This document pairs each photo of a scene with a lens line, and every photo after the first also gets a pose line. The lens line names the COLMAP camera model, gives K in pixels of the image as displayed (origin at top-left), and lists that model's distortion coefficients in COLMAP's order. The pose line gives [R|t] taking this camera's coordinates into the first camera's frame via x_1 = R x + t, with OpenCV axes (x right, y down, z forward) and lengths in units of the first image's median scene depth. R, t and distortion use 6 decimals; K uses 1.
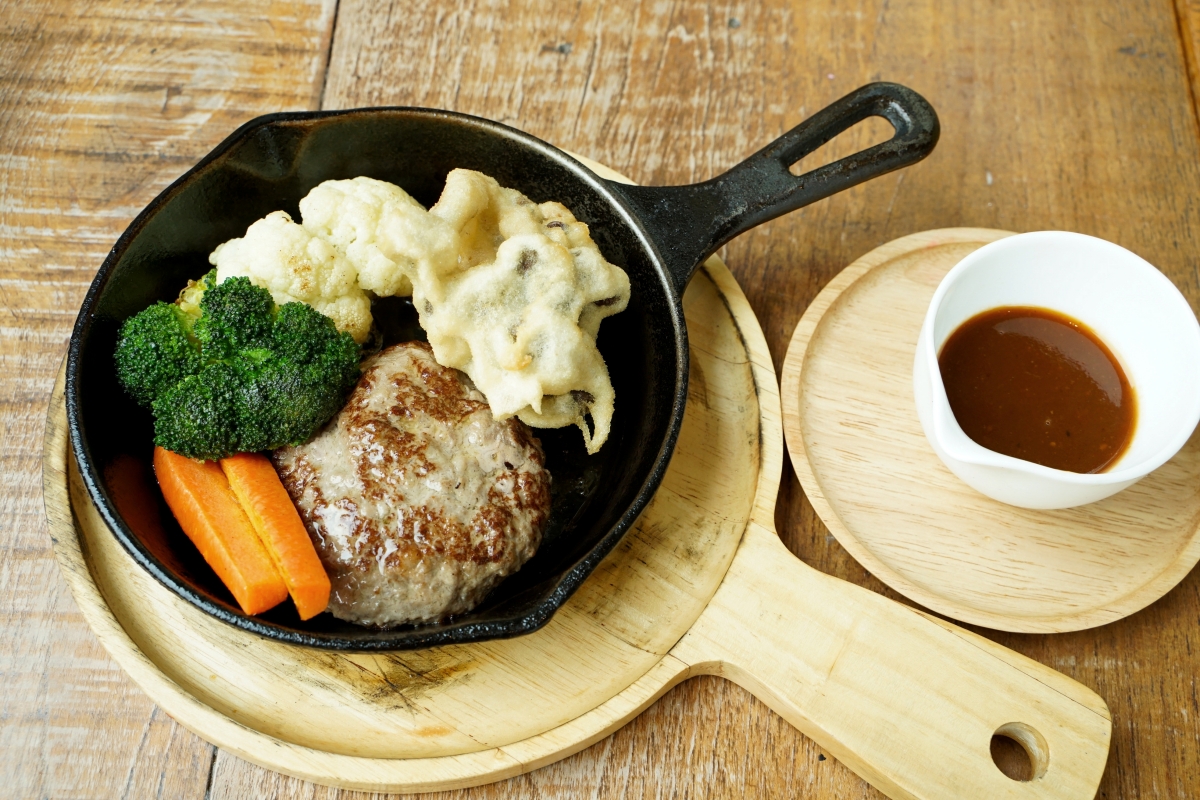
lens RADIAL K [[1306.1, 0, 600.0], [0, 1306.1, 400.0], [0, 0, 1]] dist [-0.010351, 0.027525]
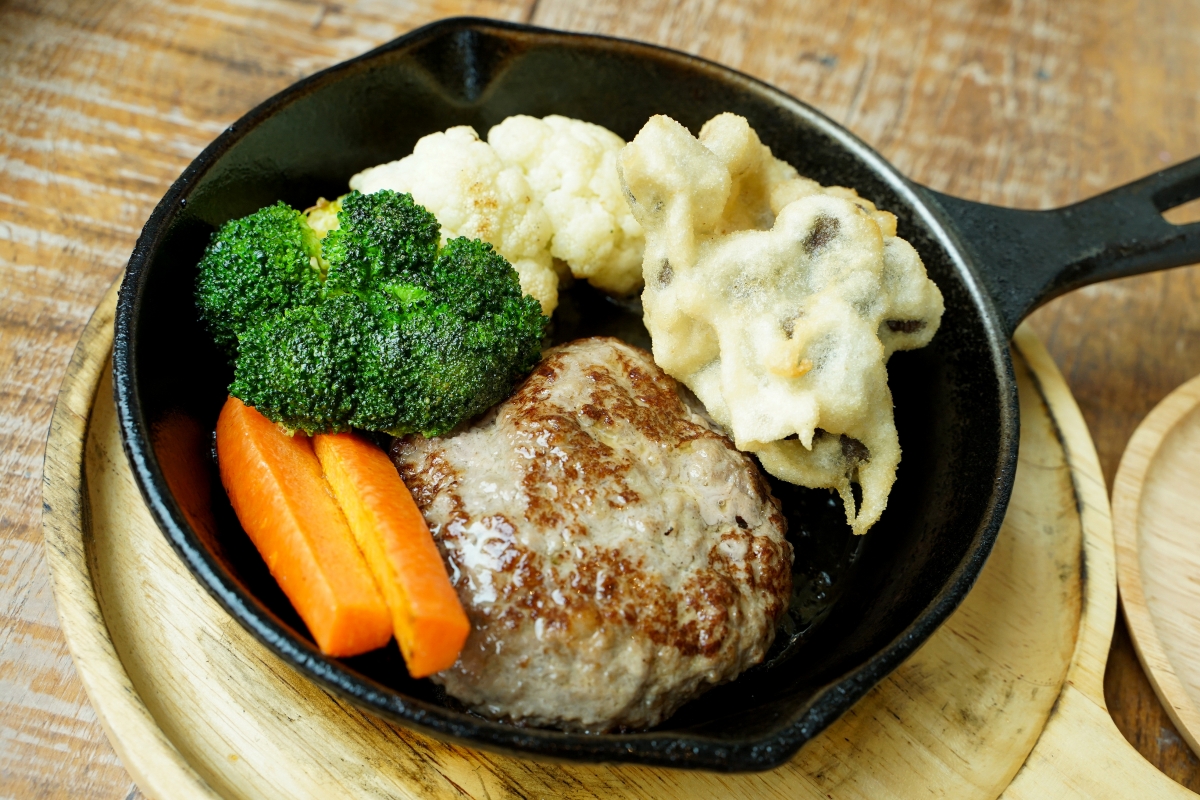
lens RADIAL K [[1363.7, 0, 601.7], [0, 1363.7, 414.1], [0, 0, 1]] dist [0.016771, 0.026916]
pose [[0.982136, 0.186128, -0.027656, -0.129609], [-0.188139, 0.968585, -0.162626, 0.122398], [-0.003482, 0.164924, 0.986300, 0.302930]]
